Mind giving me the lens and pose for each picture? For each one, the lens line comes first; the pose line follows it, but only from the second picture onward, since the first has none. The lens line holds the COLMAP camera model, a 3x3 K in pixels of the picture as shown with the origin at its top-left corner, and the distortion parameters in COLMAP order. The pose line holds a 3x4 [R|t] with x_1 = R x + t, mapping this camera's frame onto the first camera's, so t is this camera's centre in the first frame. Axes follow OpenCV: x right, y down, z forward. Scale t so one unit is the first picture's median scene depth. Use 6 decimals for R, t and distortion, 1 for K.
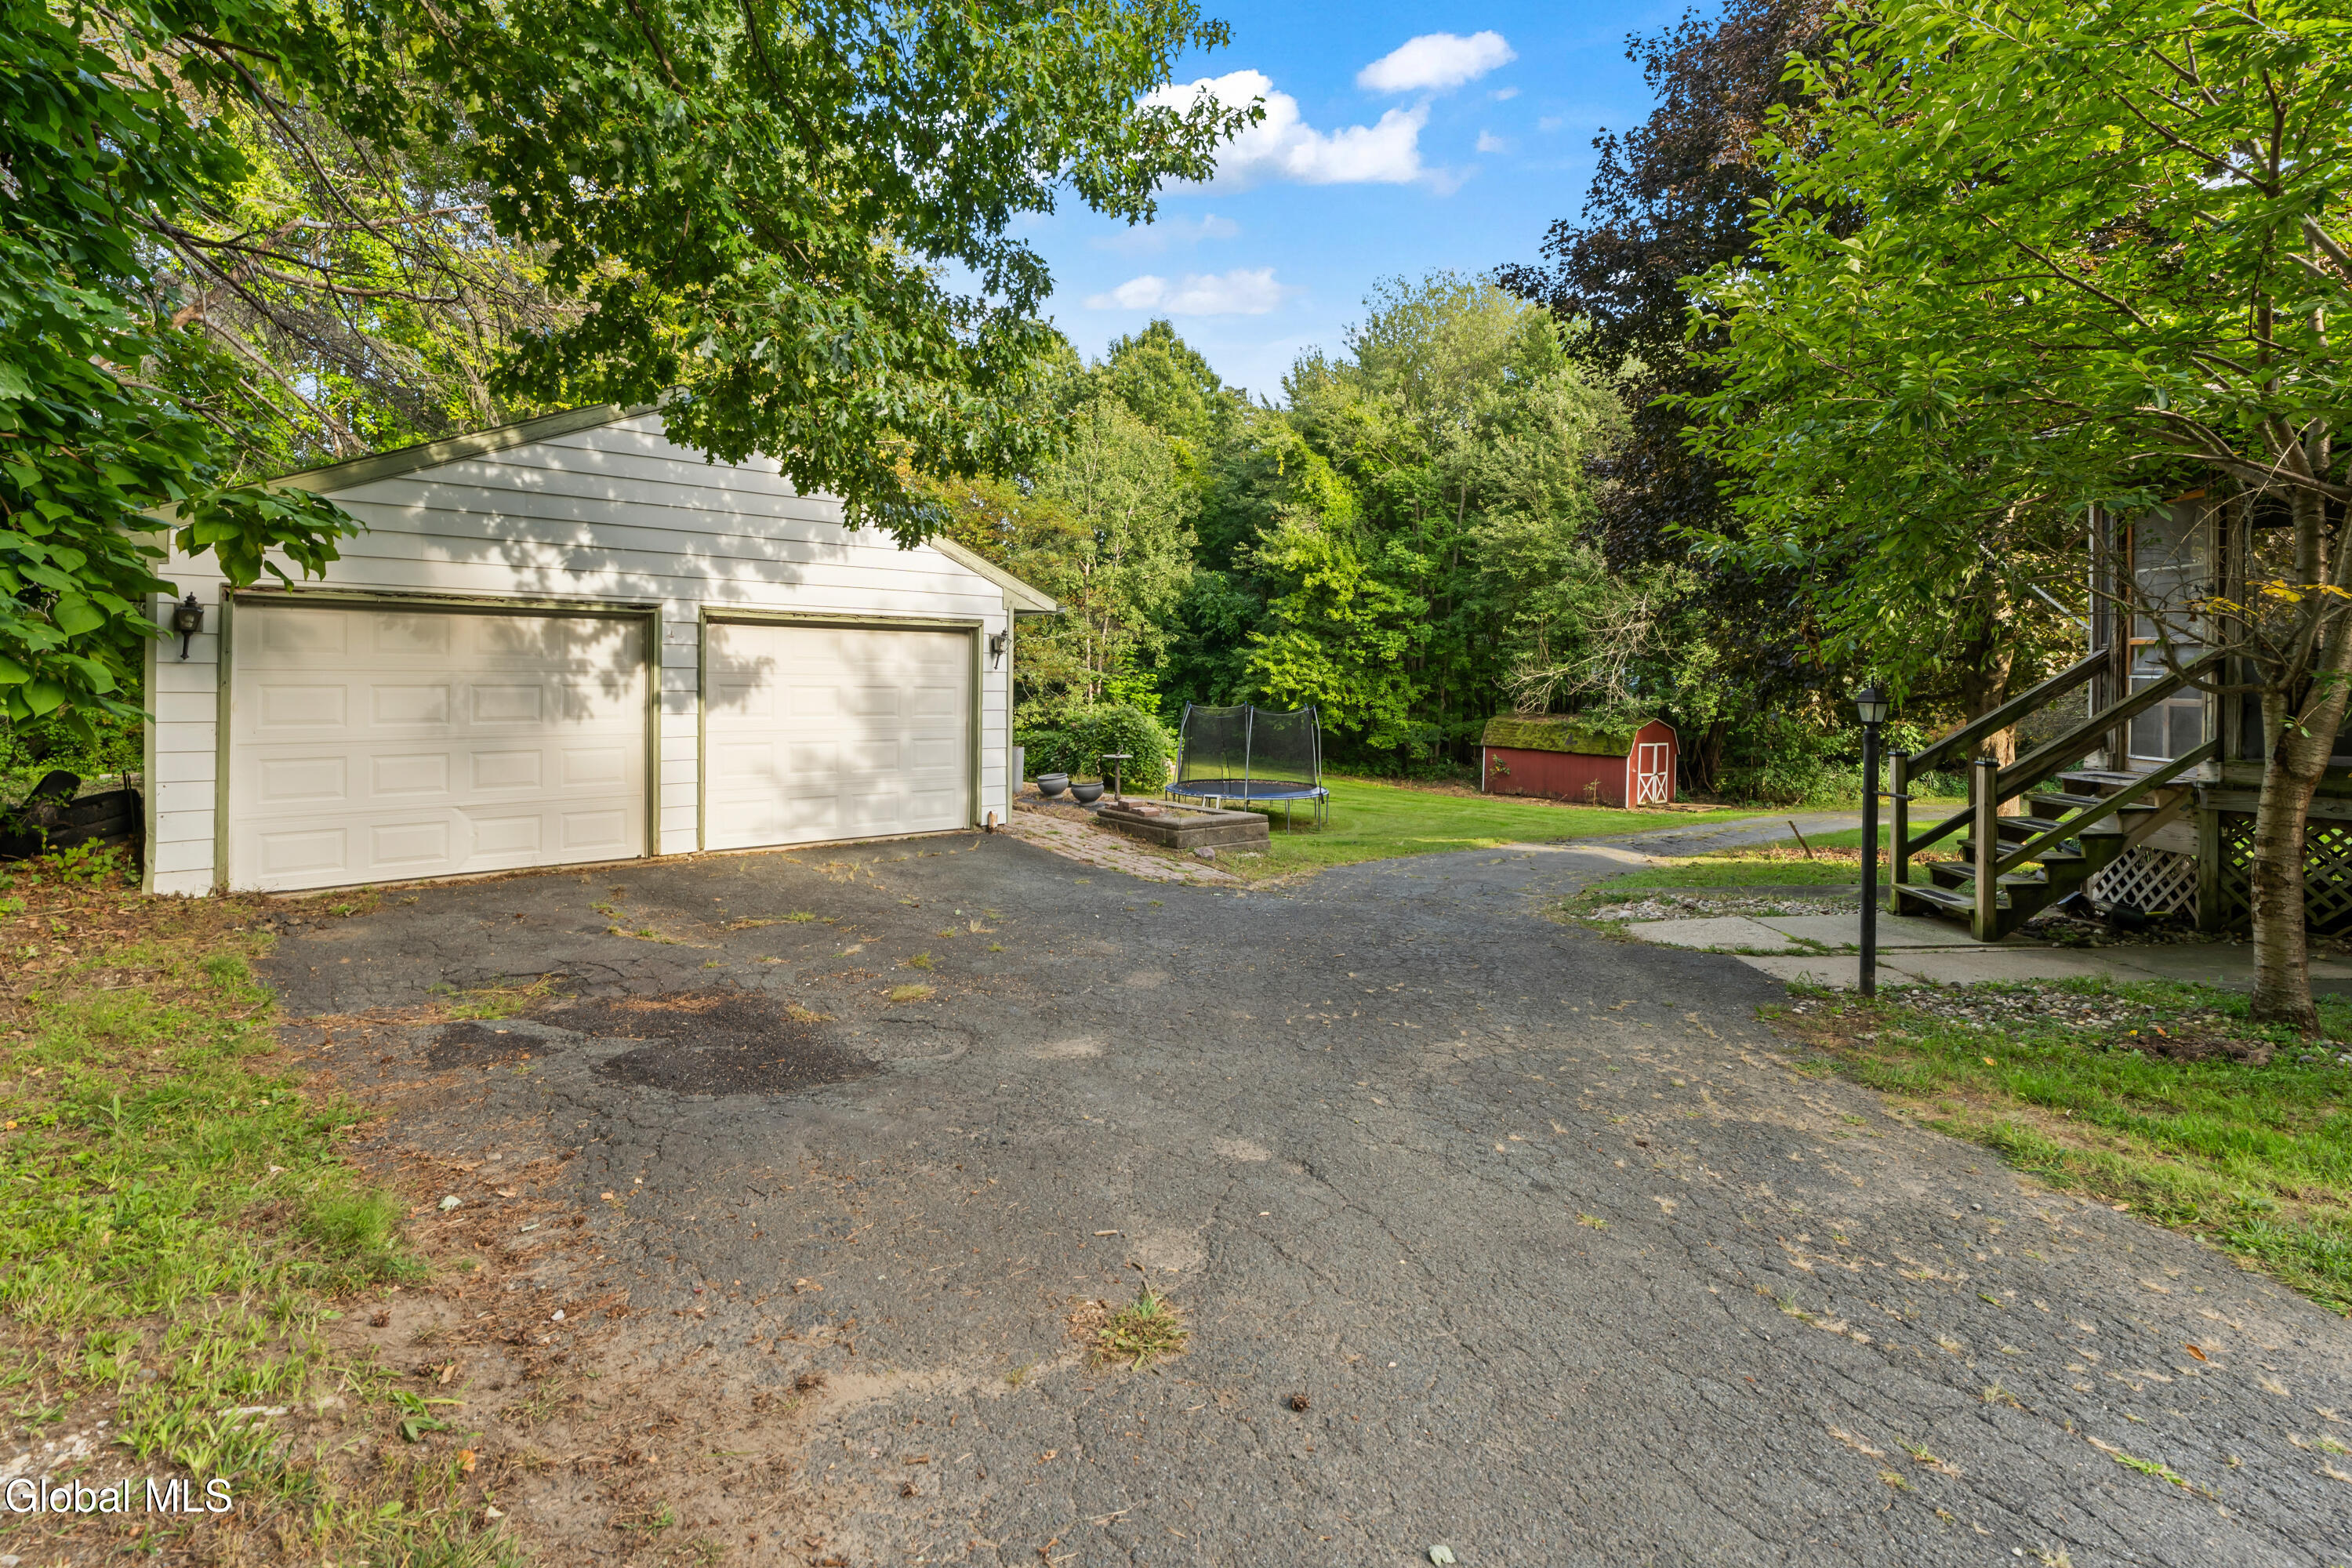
lens RADIAL K [[1083.7, 0, 1176.0], [0, 1083.7, 784.0], [0, 0, 1]] dist [-0.000181, -0.000005]
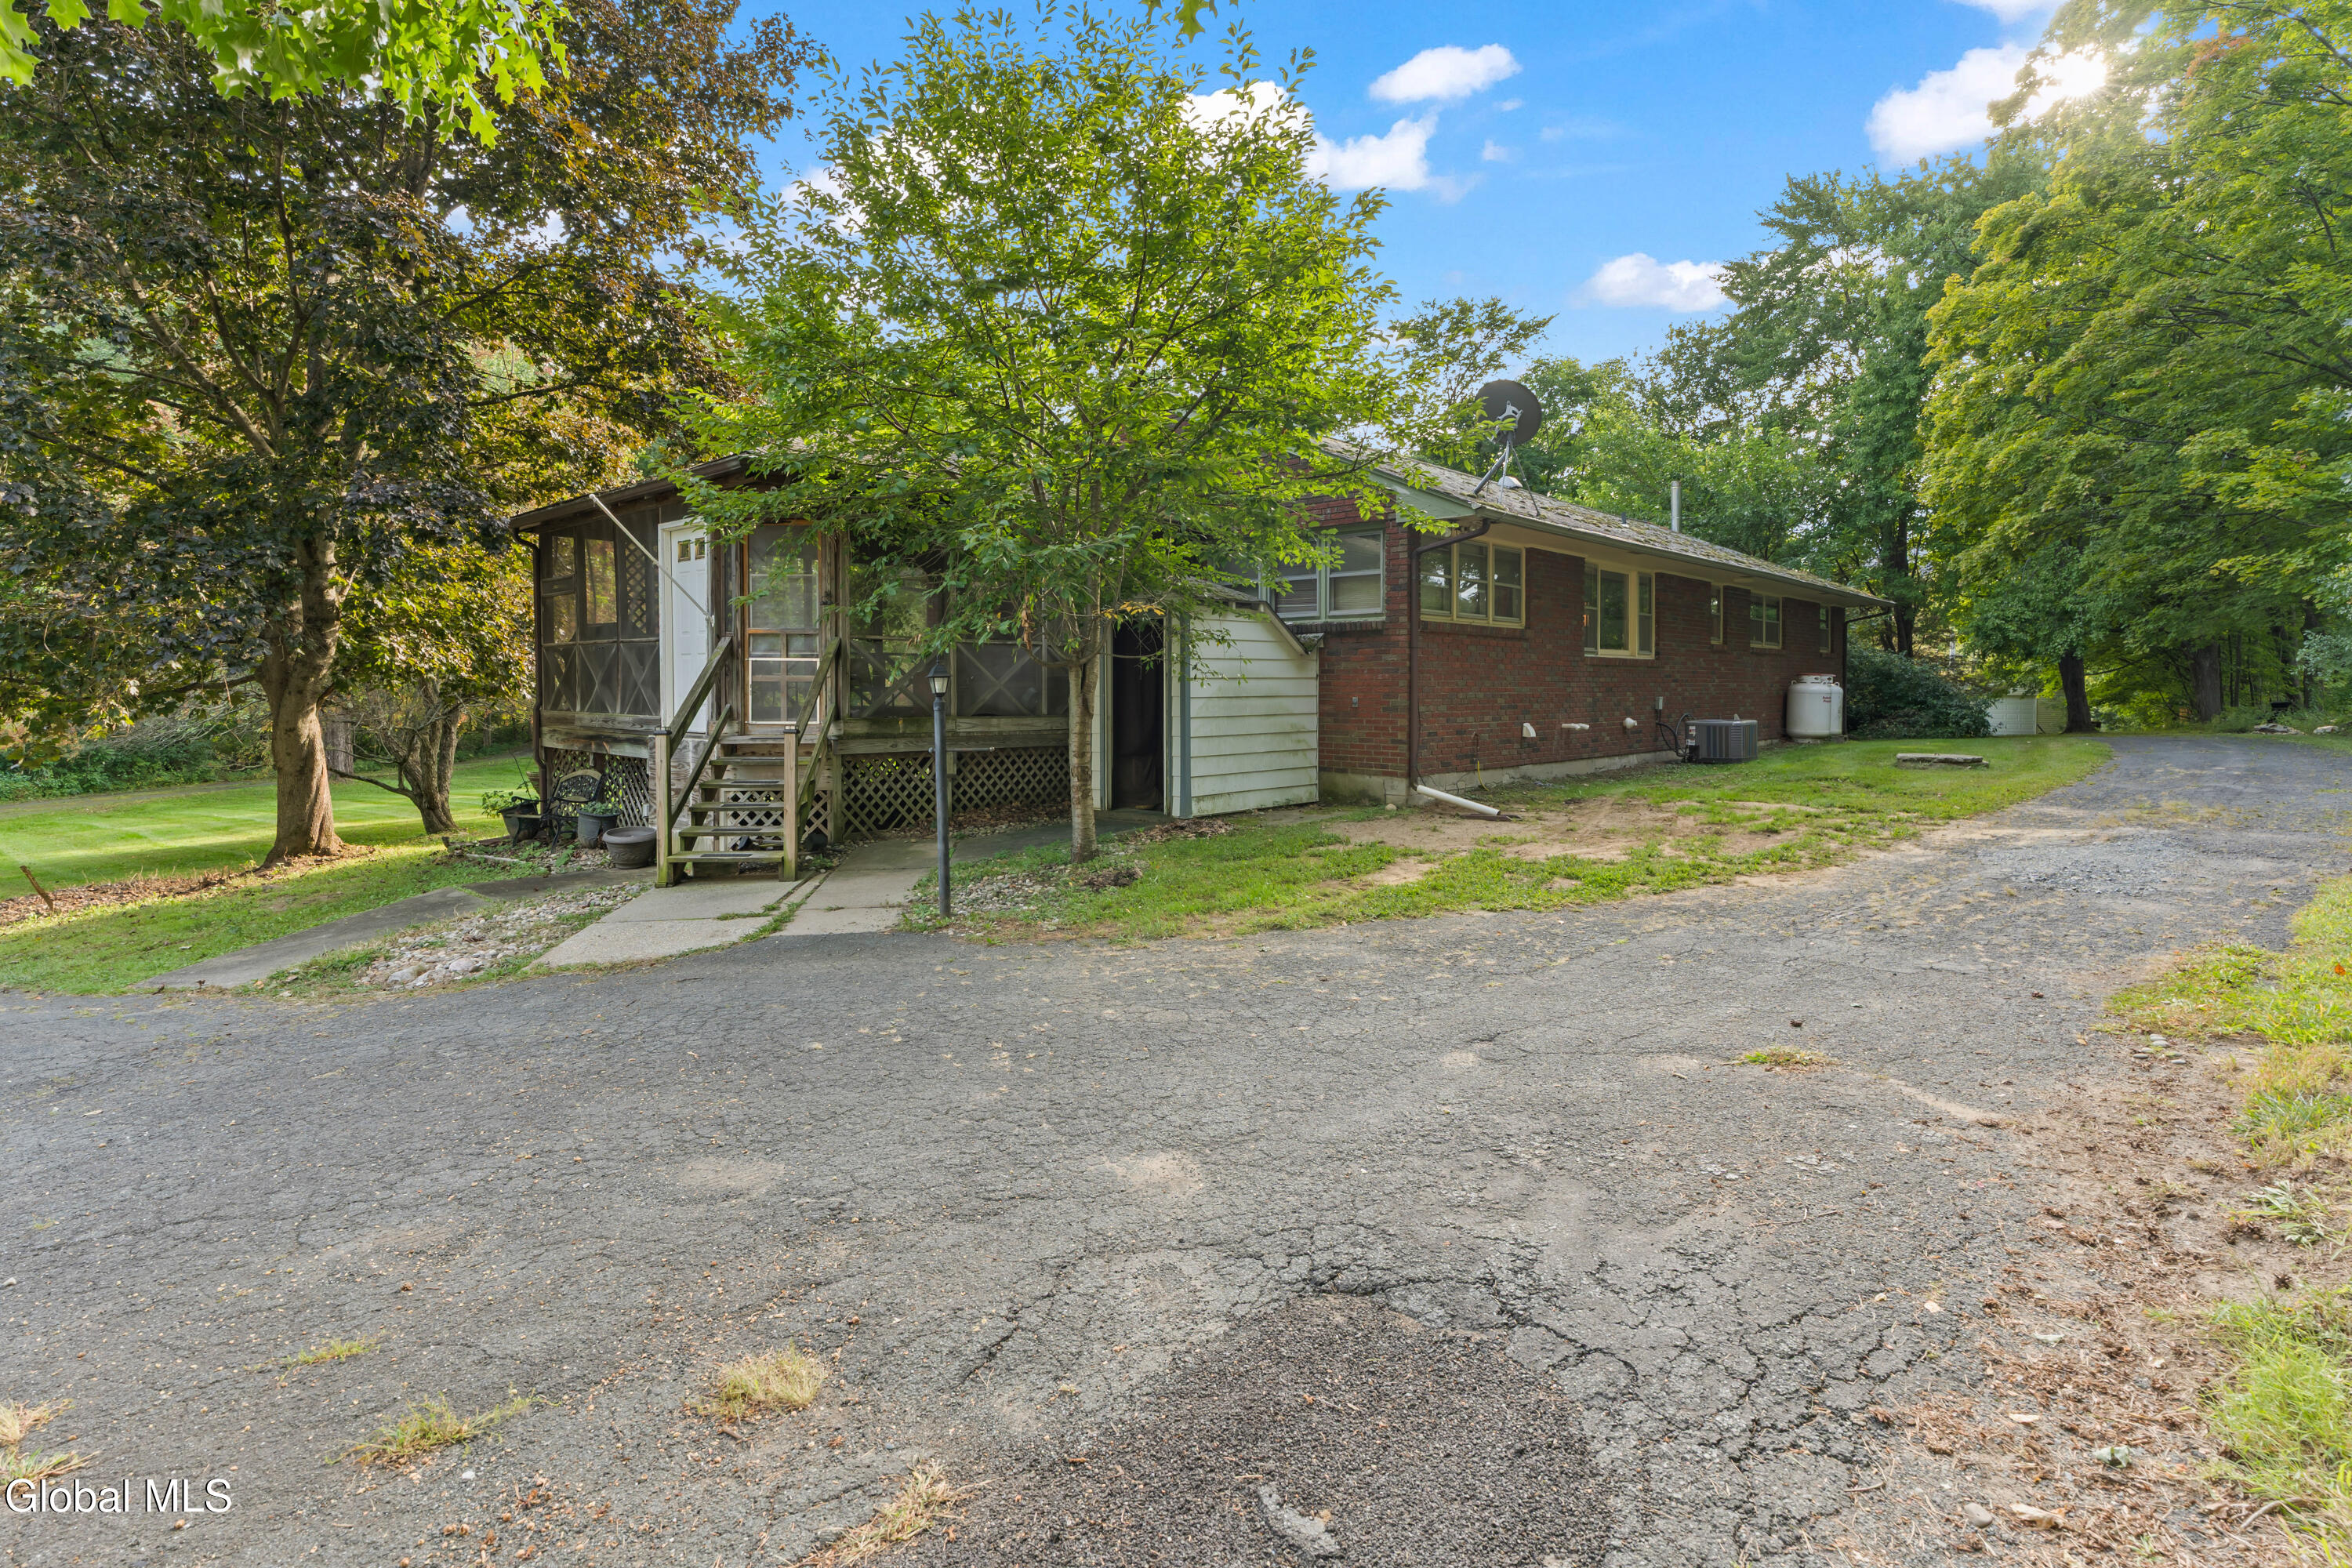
lens RADIAL K [[1178.3, 0, 1176.0], [0, 1178.3, 784.0], [0, 0, 1]] dist [0.000490, 0.000010]
pose [[-0.105926, -0.096544, 0.989676, -0.868520], [0.096476, 0.989582, 0.106861, -0.088206], [-0.989683, 0.106800, -0.095508, 1.082724]]
